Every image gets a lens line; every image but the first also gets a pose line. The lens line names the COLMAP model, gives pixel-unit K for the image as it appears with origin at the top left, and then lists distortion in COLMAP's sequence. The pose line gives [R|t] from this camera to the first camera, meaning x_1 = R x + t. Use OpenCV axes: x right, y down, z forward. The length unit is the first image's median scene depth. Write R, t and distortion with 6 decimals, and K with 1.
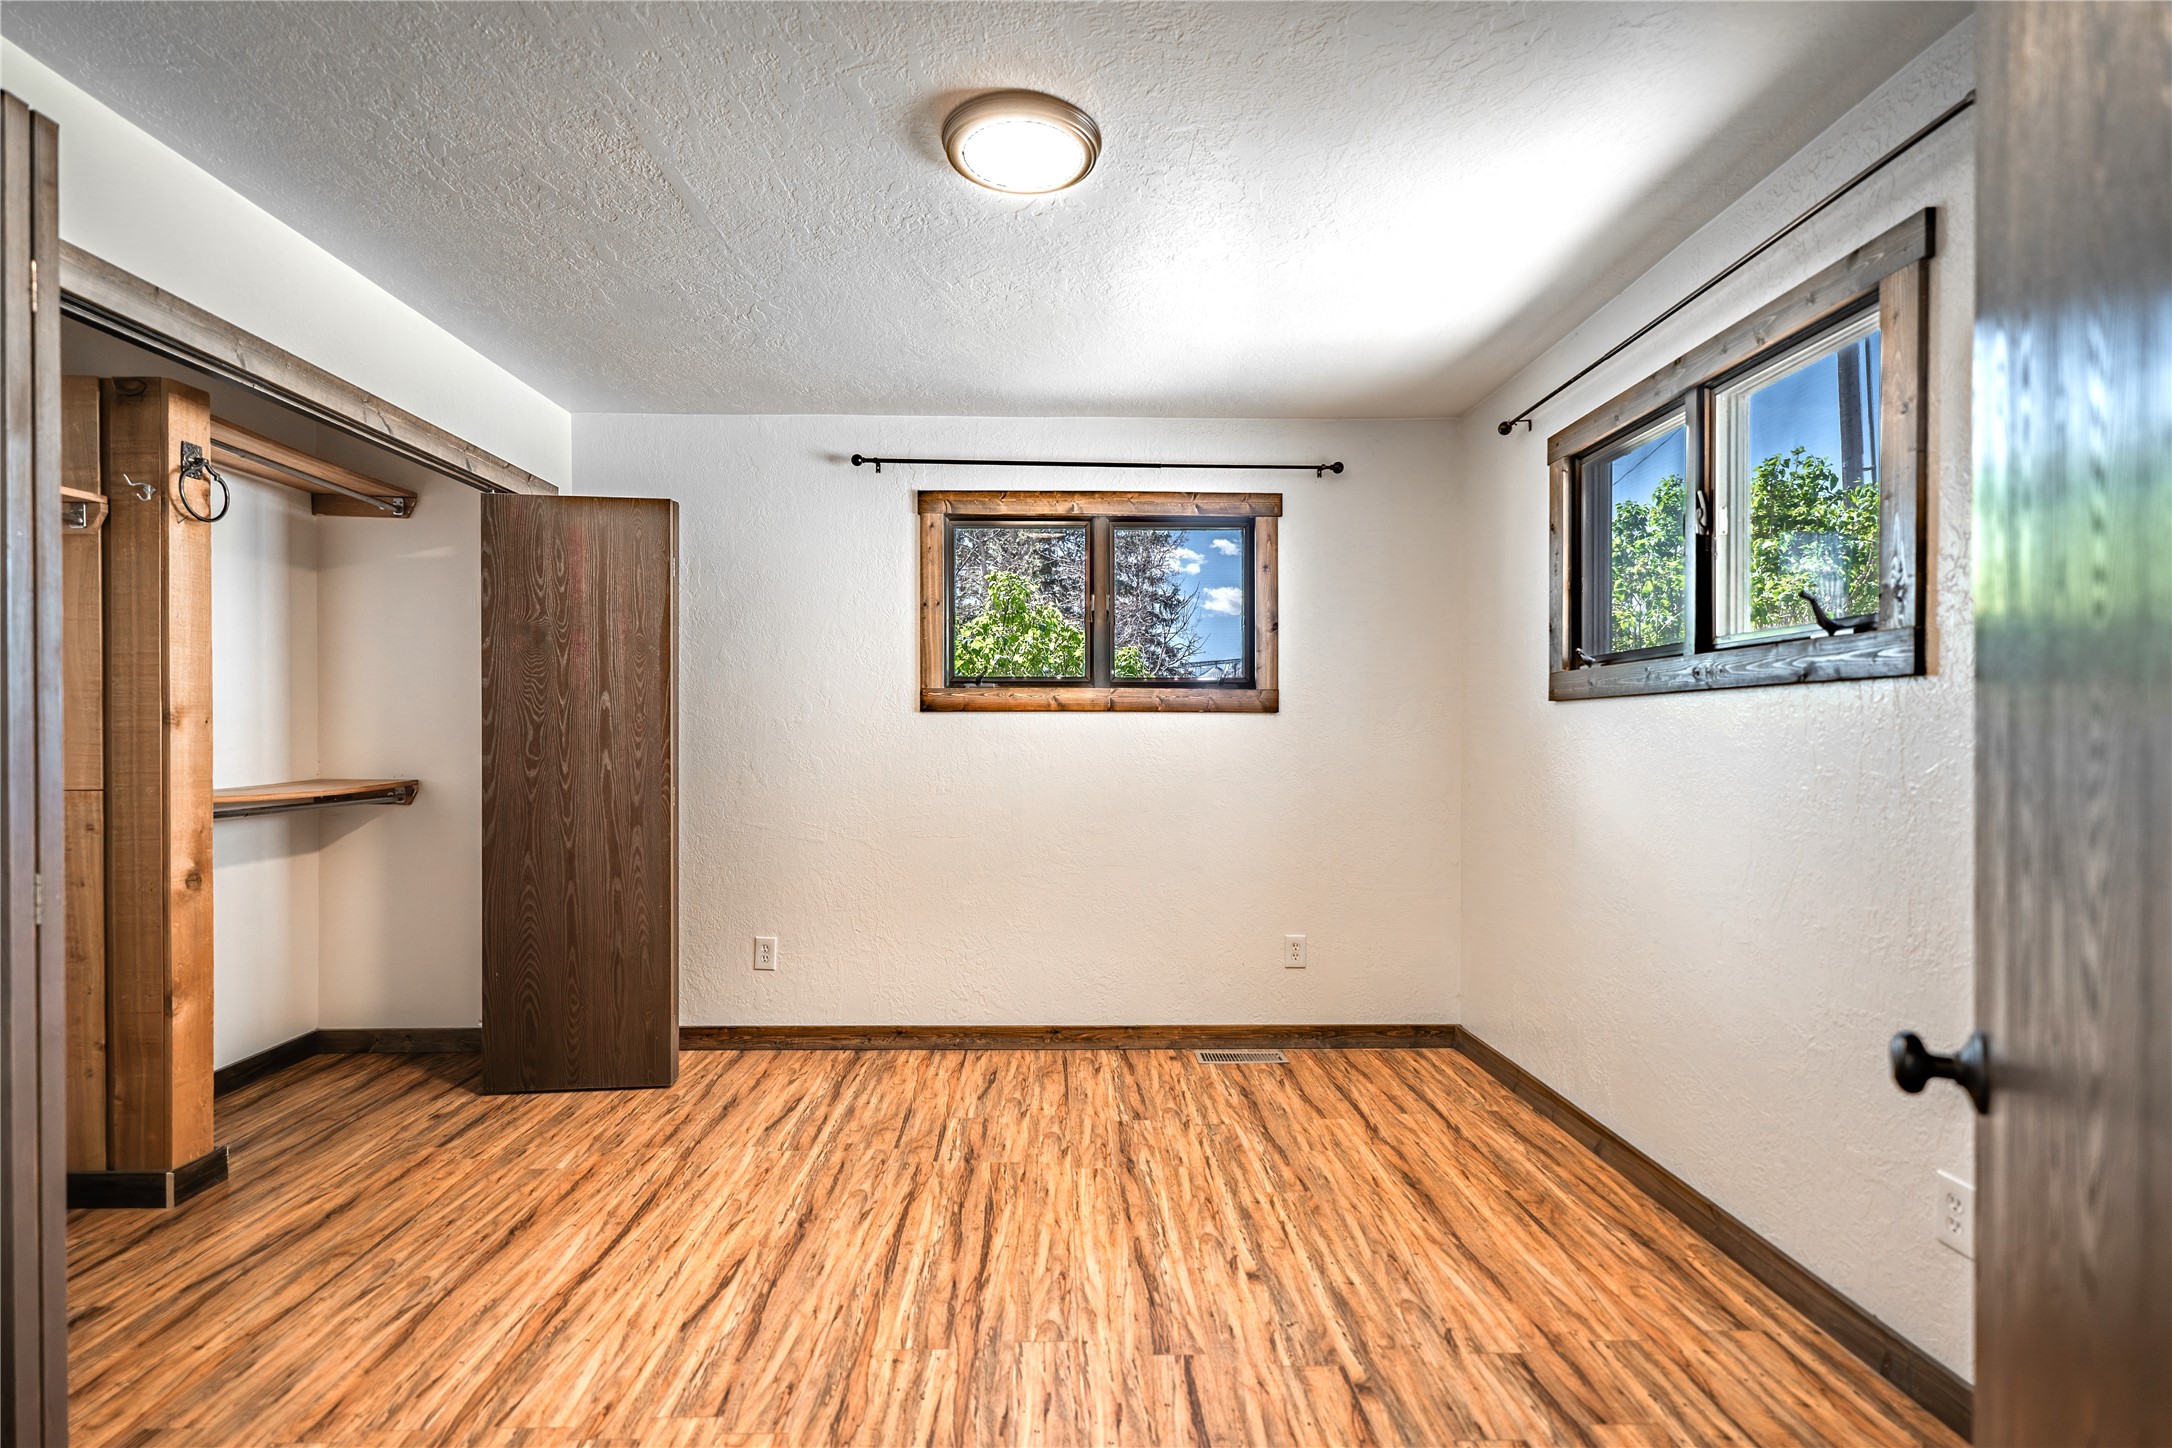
lens RADIAL K [[1018.0, 0, 1080.6], [0, 1018.0, 745.0], [0, 0, 1]] dist [0.003169, -0.000131]
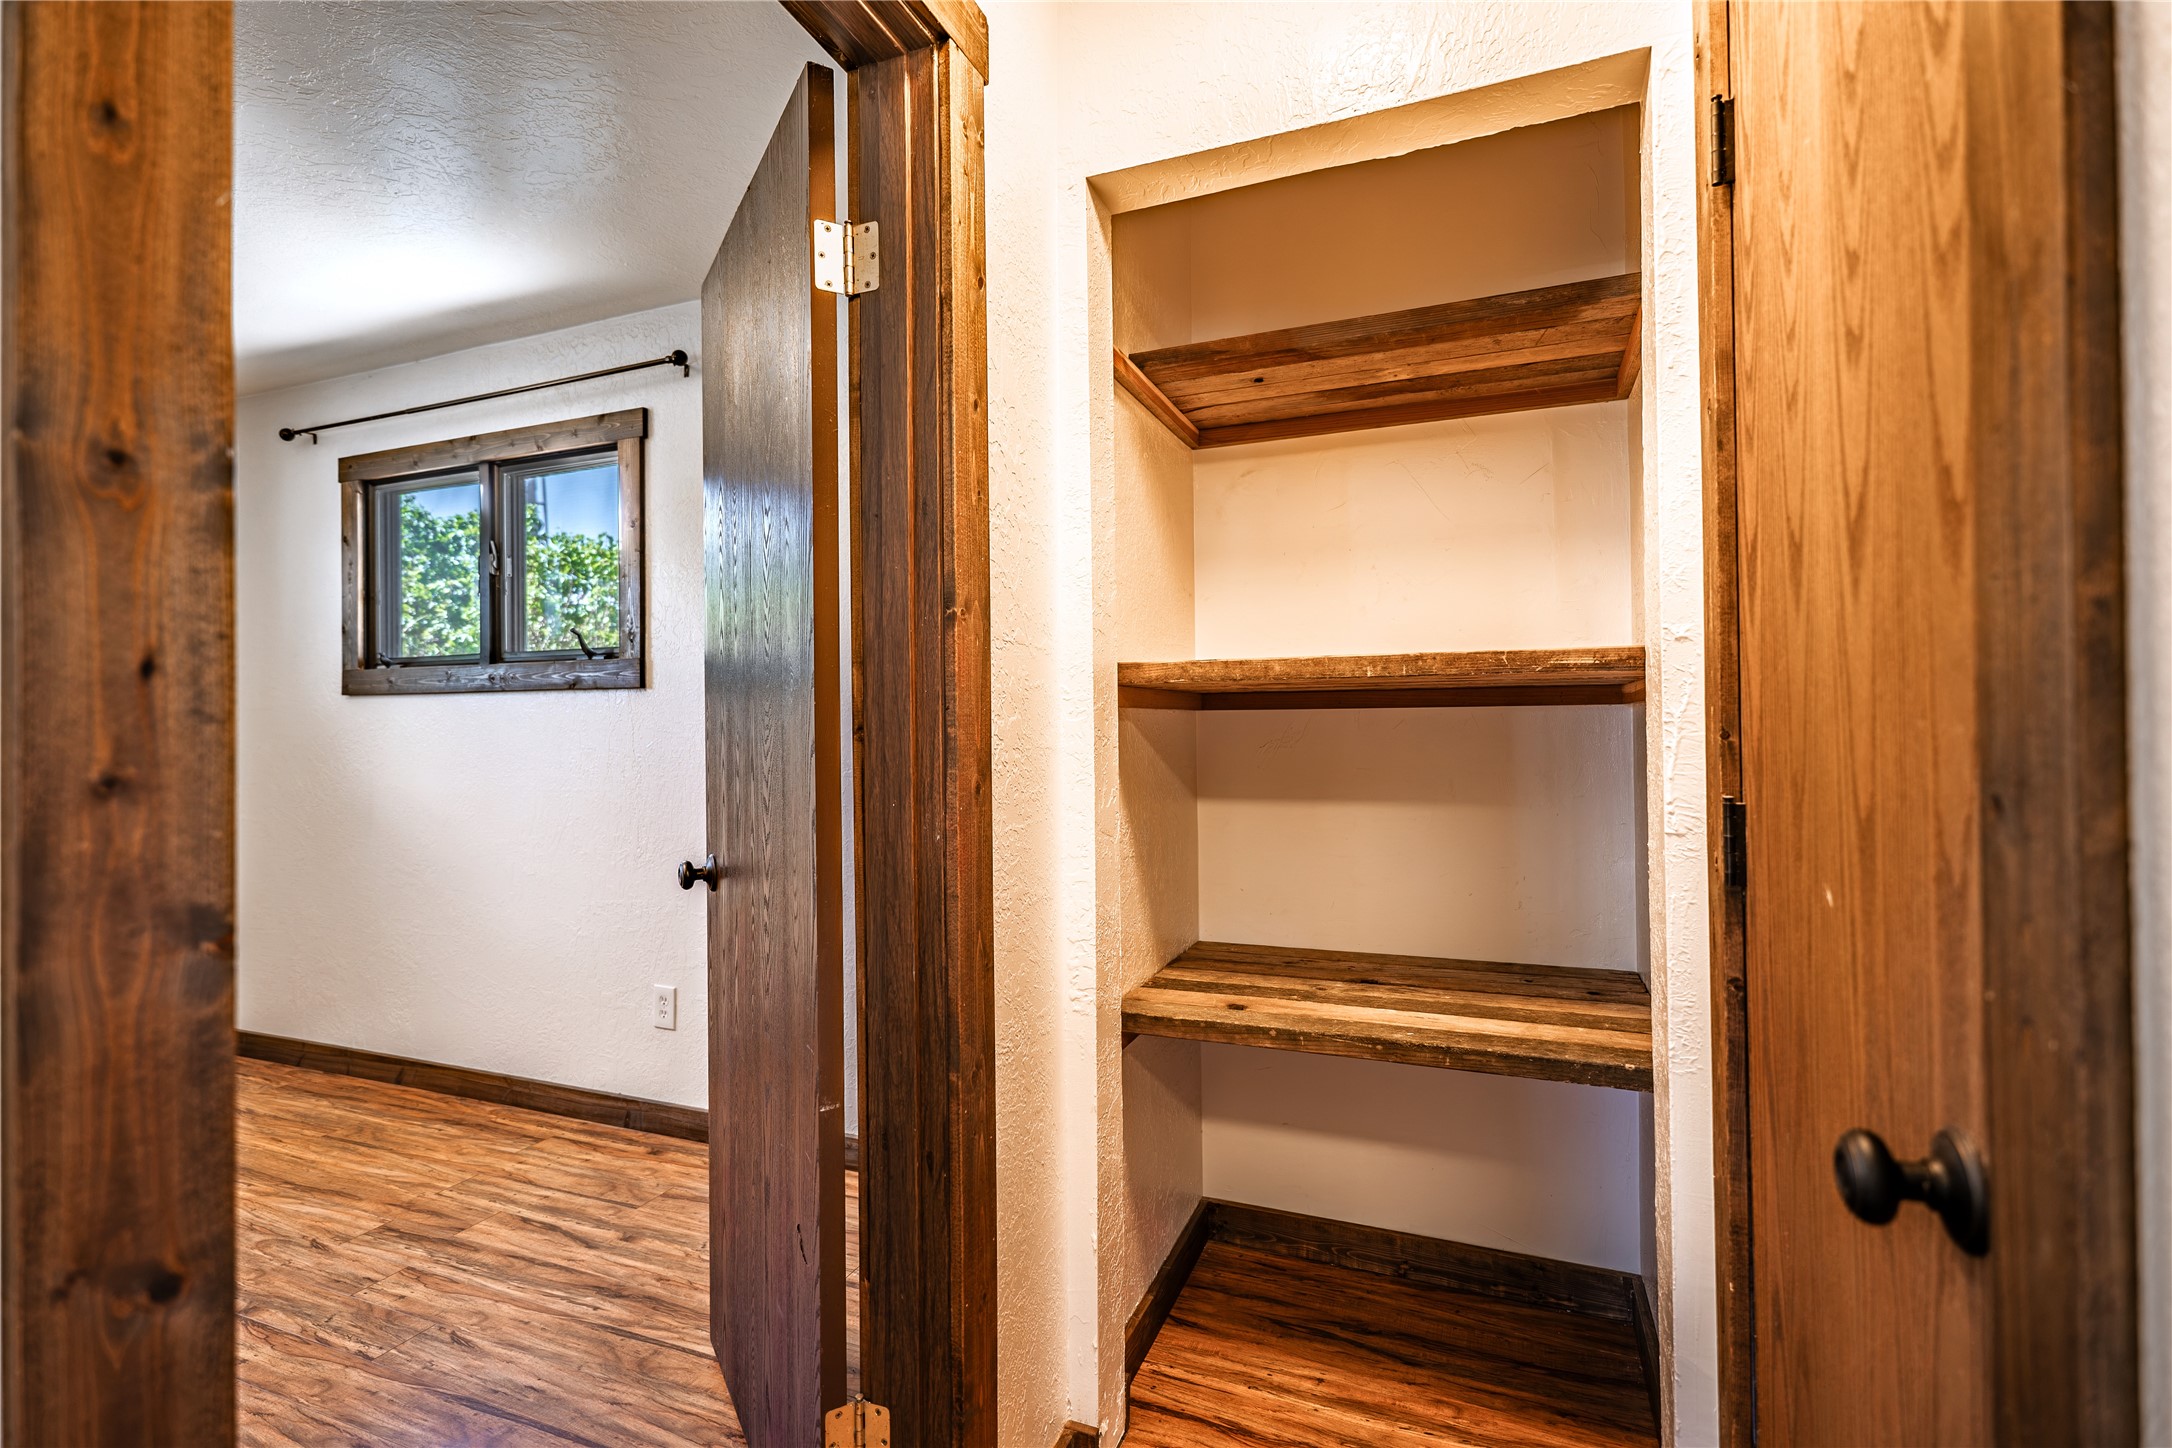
lens RADIAL K [[986.0, 0, 1078.1], [0, 986.0, 717.9], [0, 0, 1]] dist [0.001101, -0.000422]
pose [[0.394738, 0.004571, 0.918782, -0.300696], [0.013140, 0.999857, -0.010620, 0.004862], [-0.918700, 0.016265, 0.394622, -0.227831]]
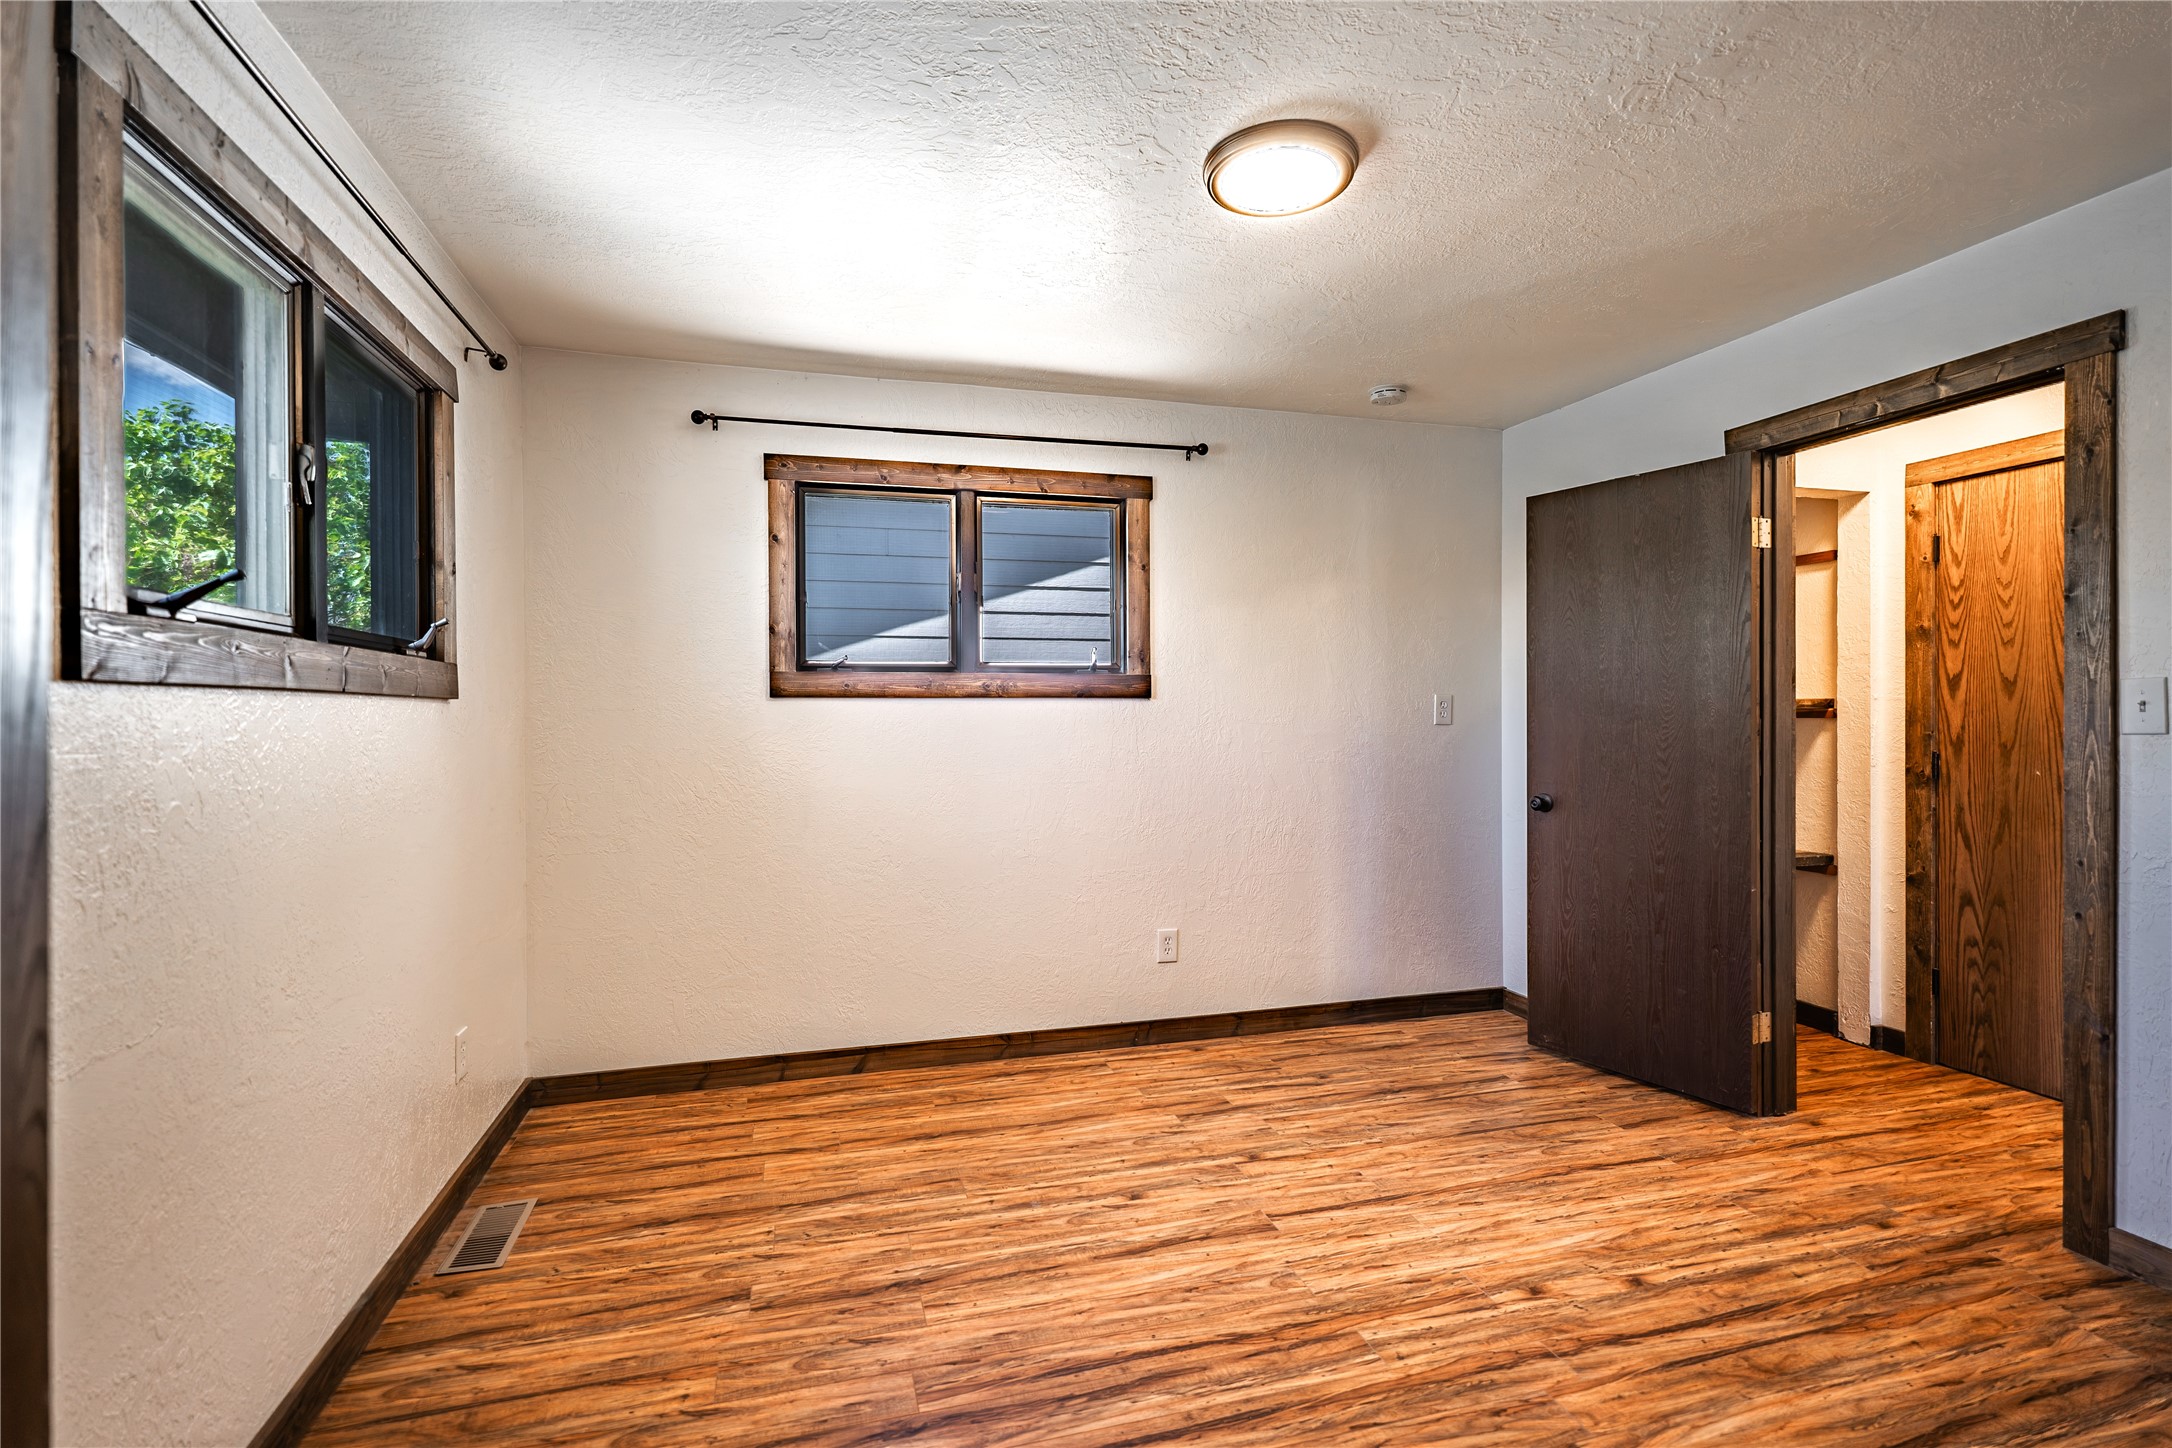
lens RADIAL K [[986.0, 0, 1078.1], [0, 986.0, 717.9], [0, 0, 1]] dist [0.001101, -0.000422]
pose [[-0.238101, -0.001658, 0.971239, -0.919719], [0.011545, 0.999923, 0.004538, -0.032113], [-0.971172, 0.012294, -0.238063, 1.341132]]
